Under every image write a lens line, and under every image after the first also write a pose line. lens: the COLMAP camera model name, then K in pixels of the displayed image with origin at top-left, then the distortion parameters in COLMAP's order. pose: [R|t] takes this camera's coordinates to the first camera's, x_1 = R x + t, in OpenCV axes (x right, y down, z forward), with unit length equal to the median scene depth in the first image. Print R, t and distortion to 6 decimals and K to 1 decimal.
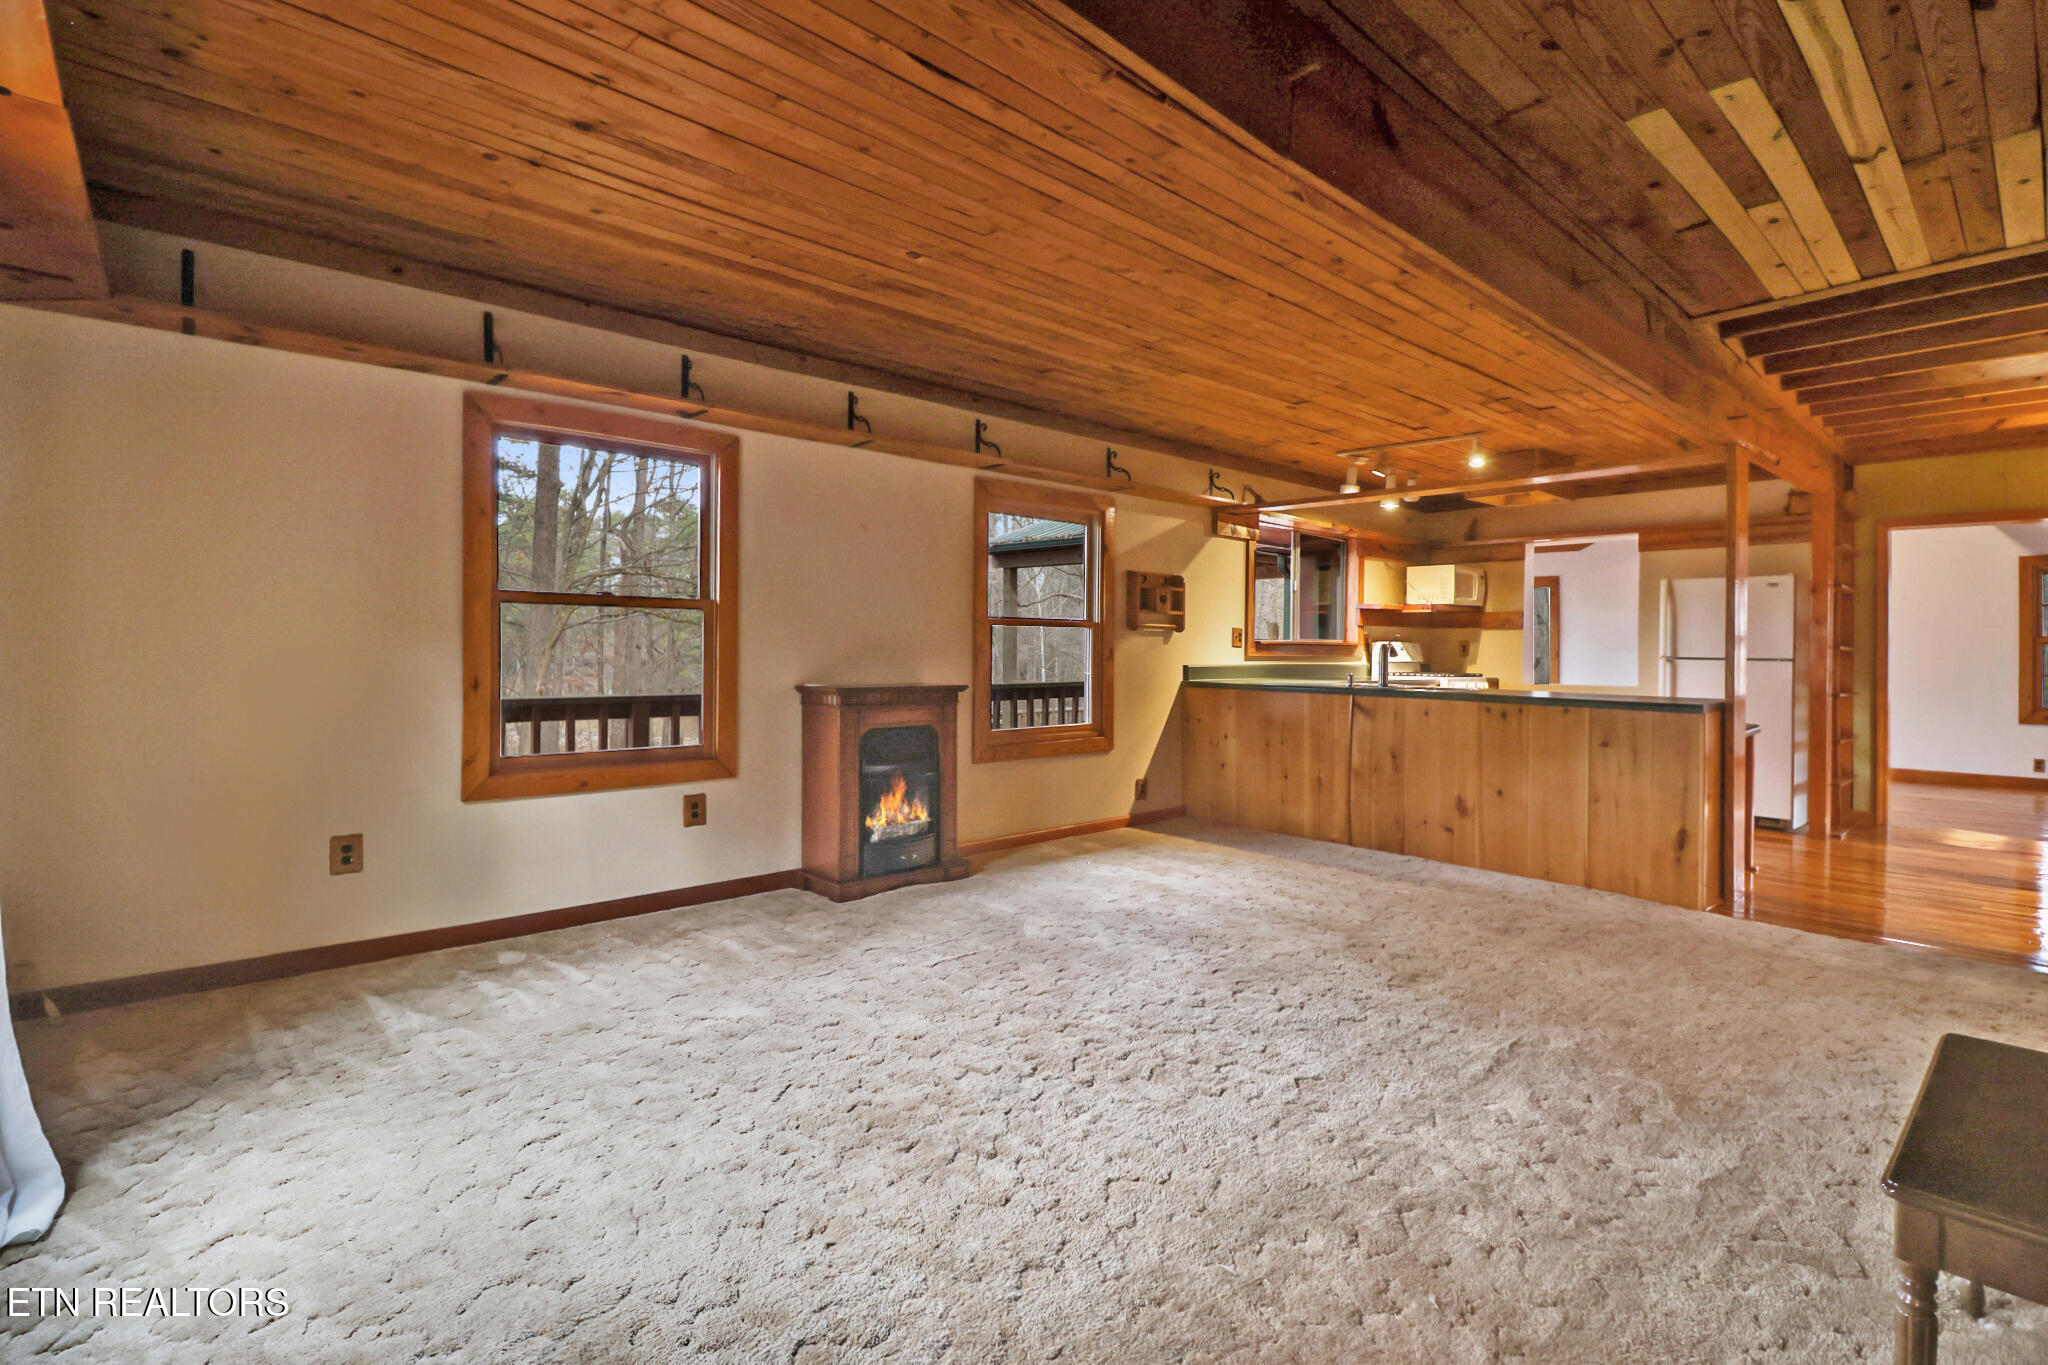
lens RADIAL K [[955.0, 0, 1029.9], [0, 955.0, 651.1], [0, 0, 1]] dist [0.001142, 0.000148]
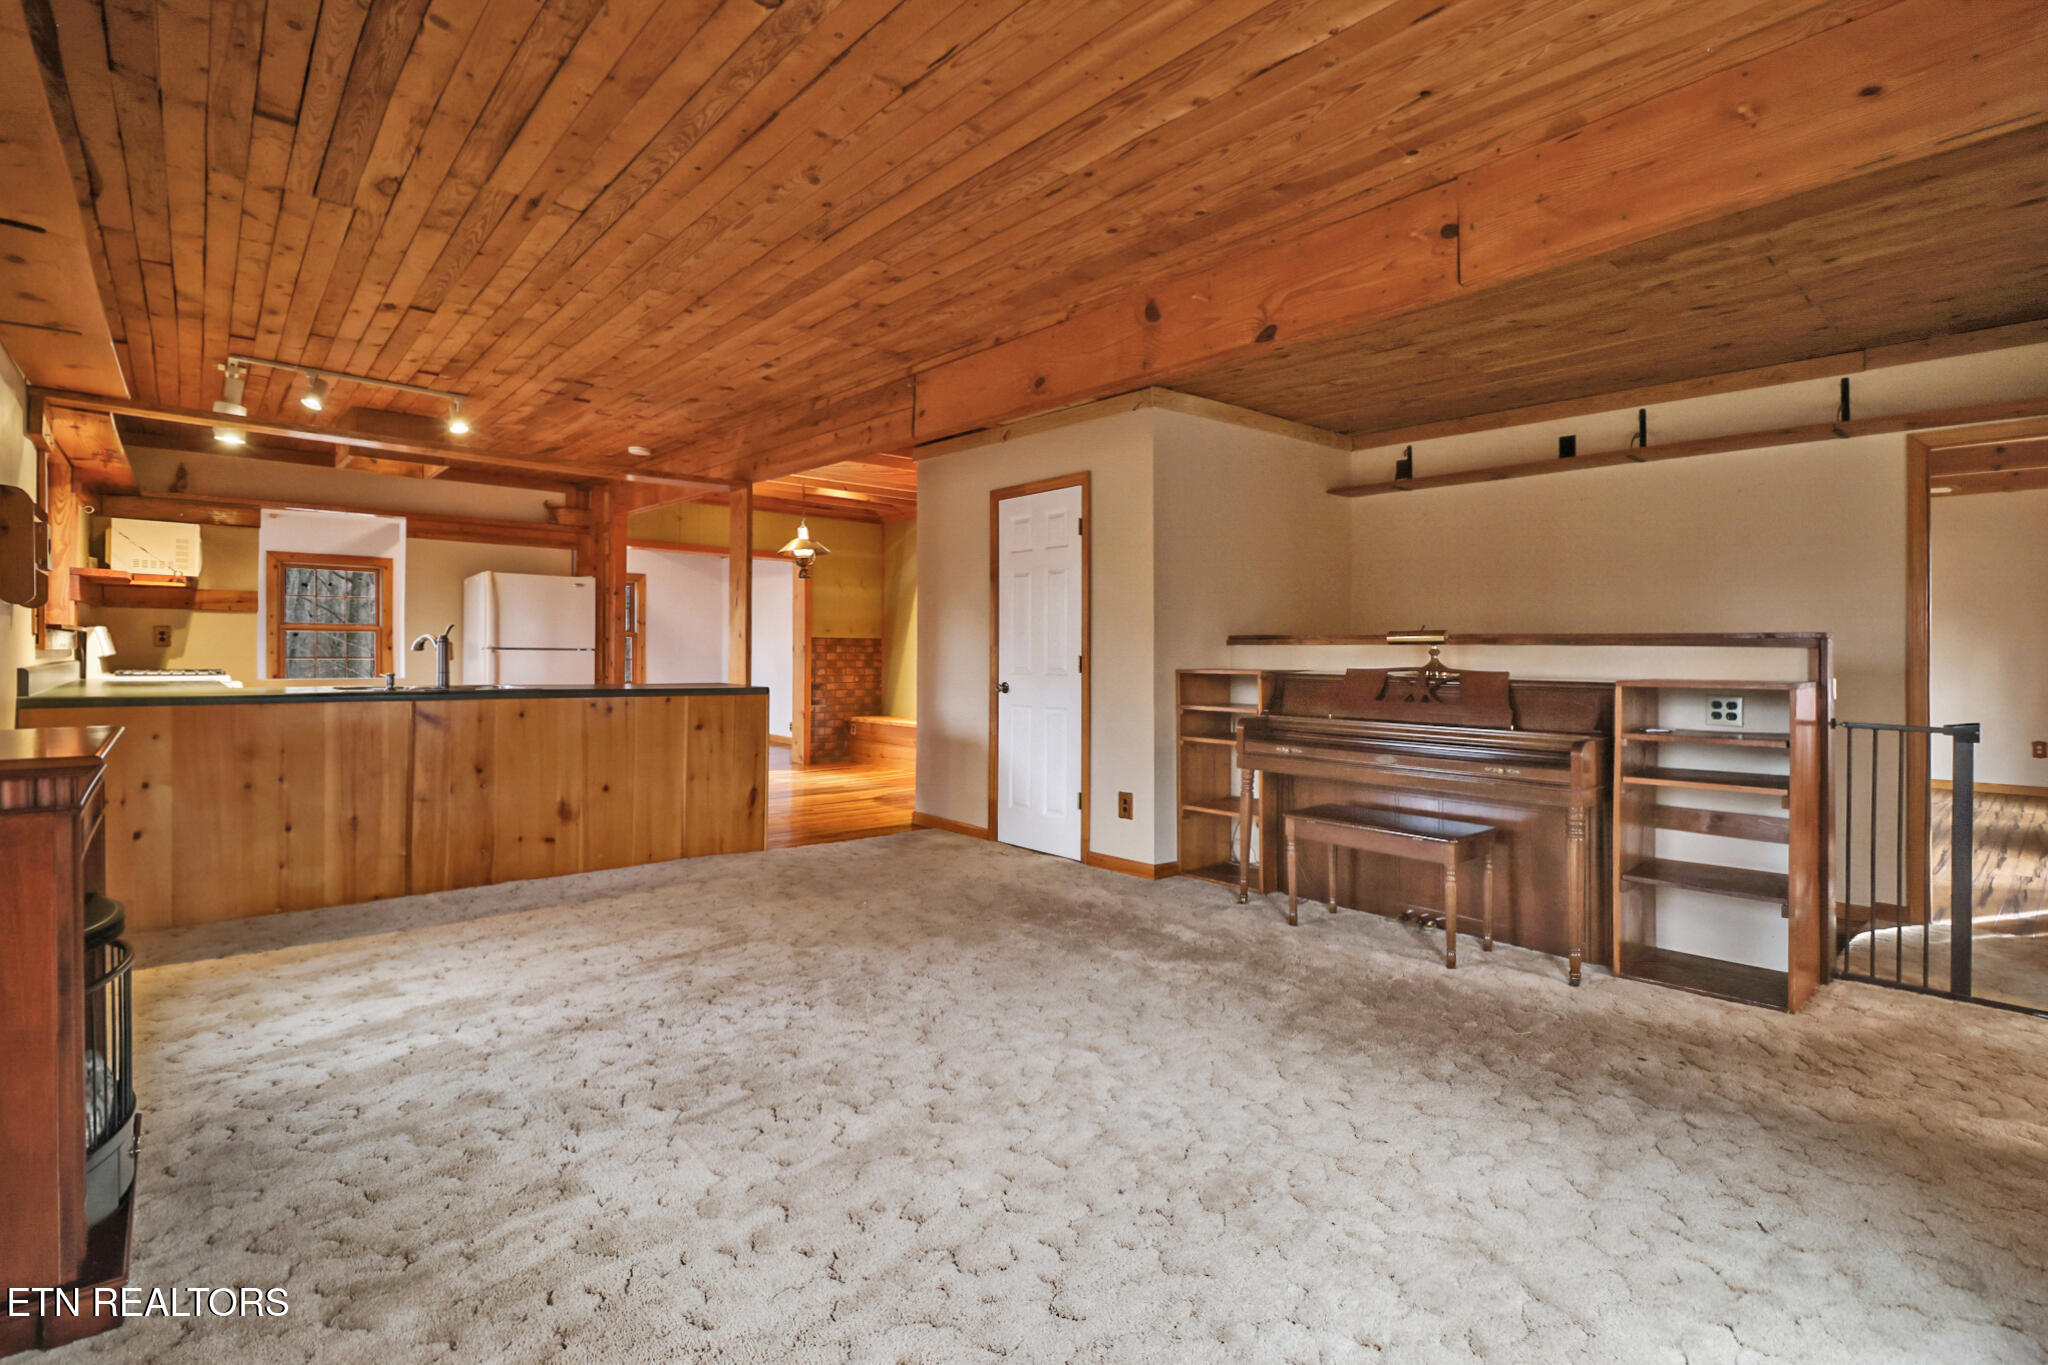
lens RADIAL K [[955.0, 0, 1029.9], [0, 955.0, 651.1], [0, 0, 1]] dist [0.001142, 0.000148]
pose [[0.022235, -0.010258, 0.999700, -0.448184], [-0.006566, 0.999924, 0.010407, -0.005657], [-0.999731, -0.006796, 0.022166, 0.508396]]
